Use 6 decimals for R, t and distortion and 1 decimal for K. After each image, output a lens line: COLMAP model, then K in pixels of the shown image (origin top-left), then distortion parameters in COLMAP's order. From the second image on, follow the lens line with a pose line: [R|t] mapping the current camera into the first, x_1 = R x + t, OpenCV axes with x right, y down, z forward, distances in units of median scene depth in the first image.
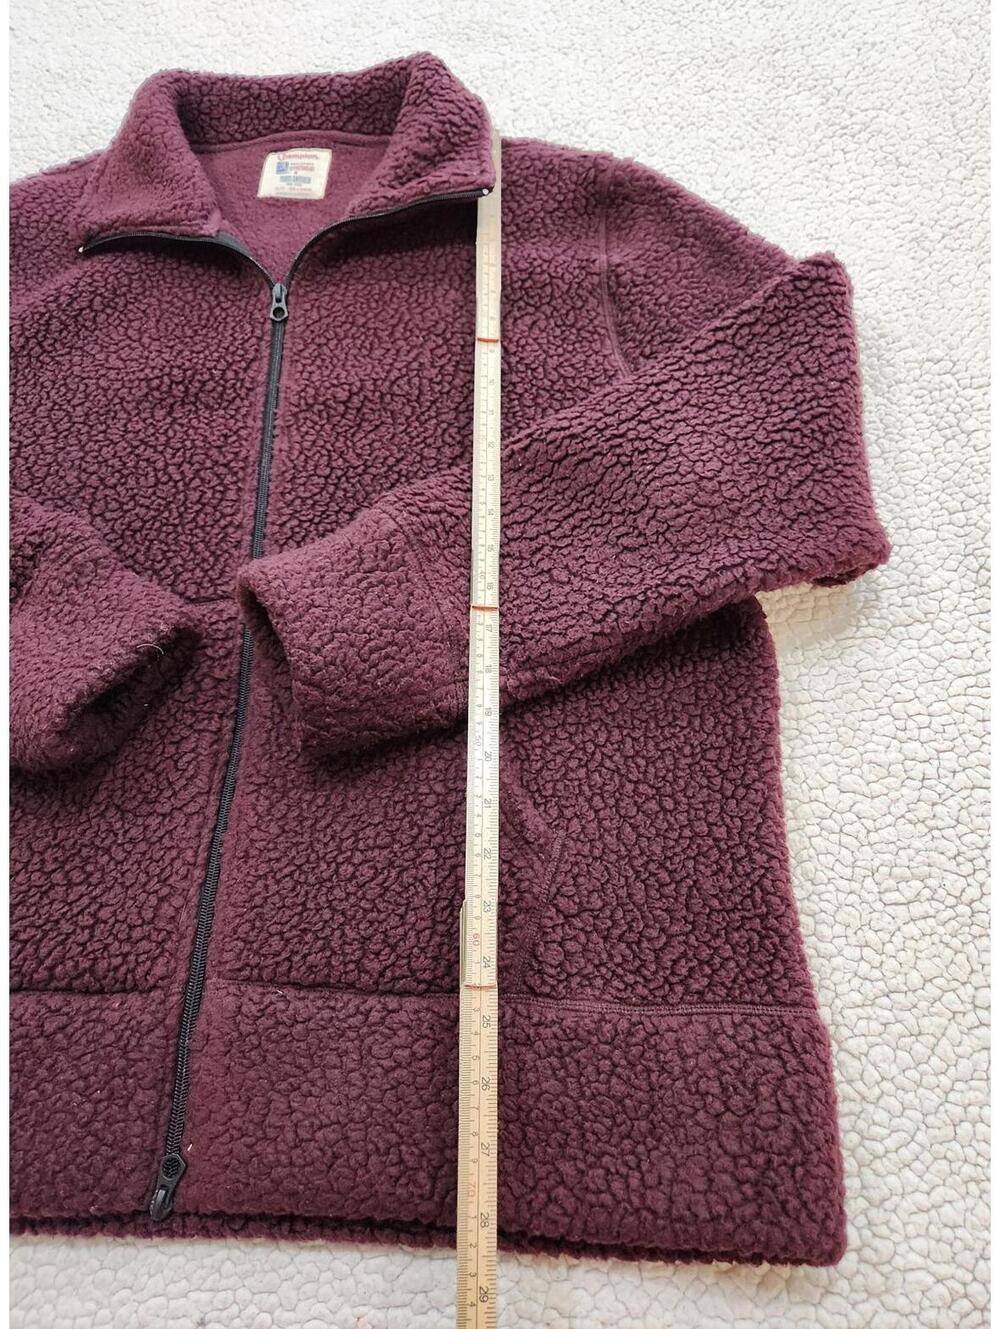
lens RADIAL K [[983.5, 0, 521.5], [0, 983.5, 637.8], [0, 0, 1]] dist [0.094173, -0.051025]
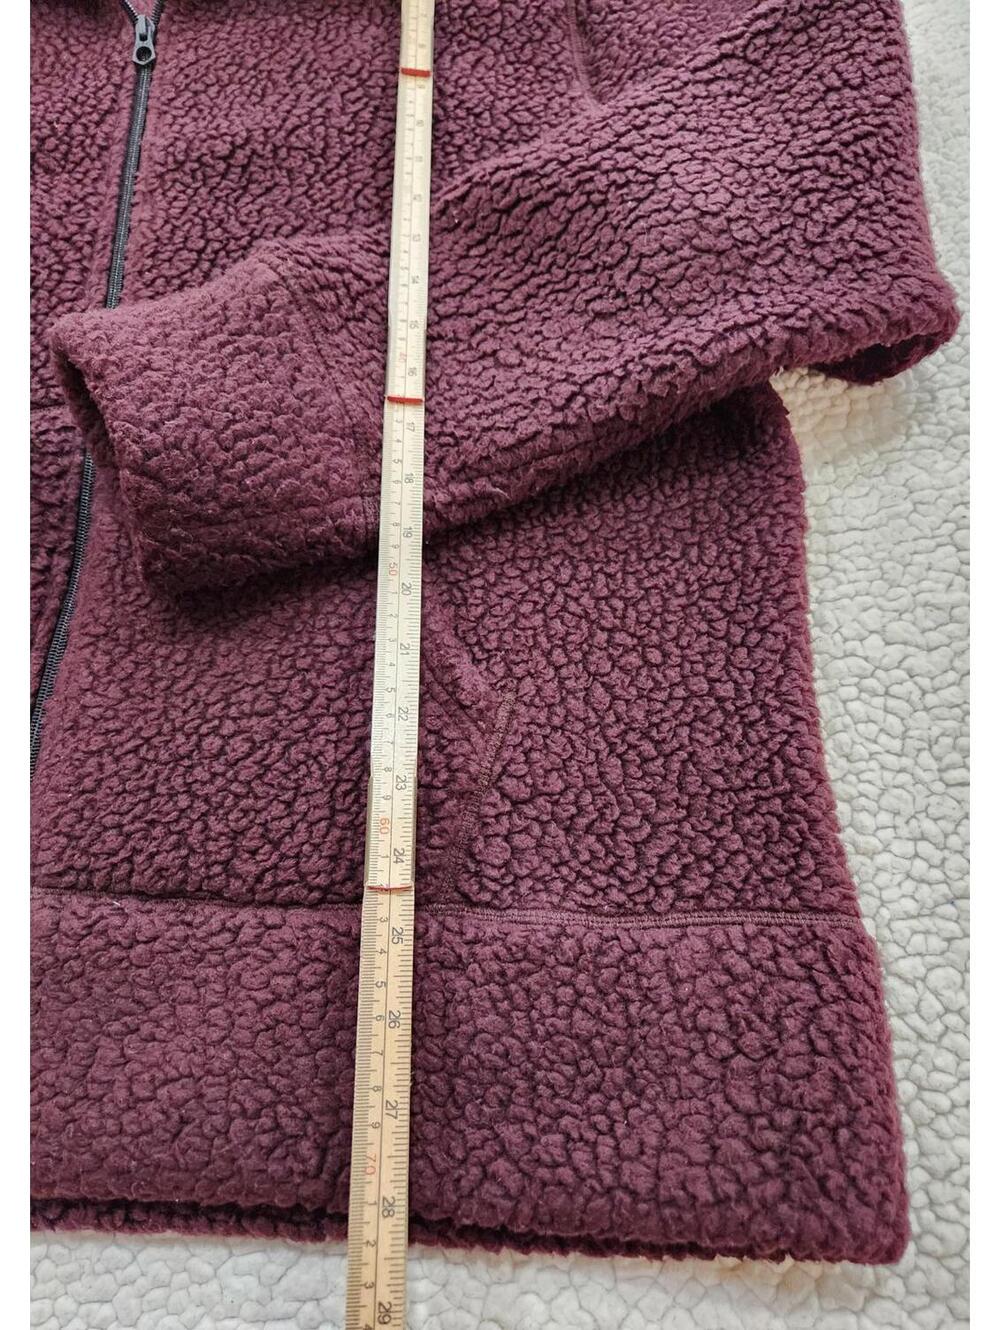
lens RADIAL K [[1017.9, 0, 500.0], [0, 1017.9, 665.0], [0, 0, 1]] dist [0.088050, -0.067390]
pose [[0.999965, -0.007310, 0.004002, 0.029078], [0.007028, 0.997758, 0.066557, 0.117188], [-0.004480, -0.066527, 0.997775, 0.231066]]
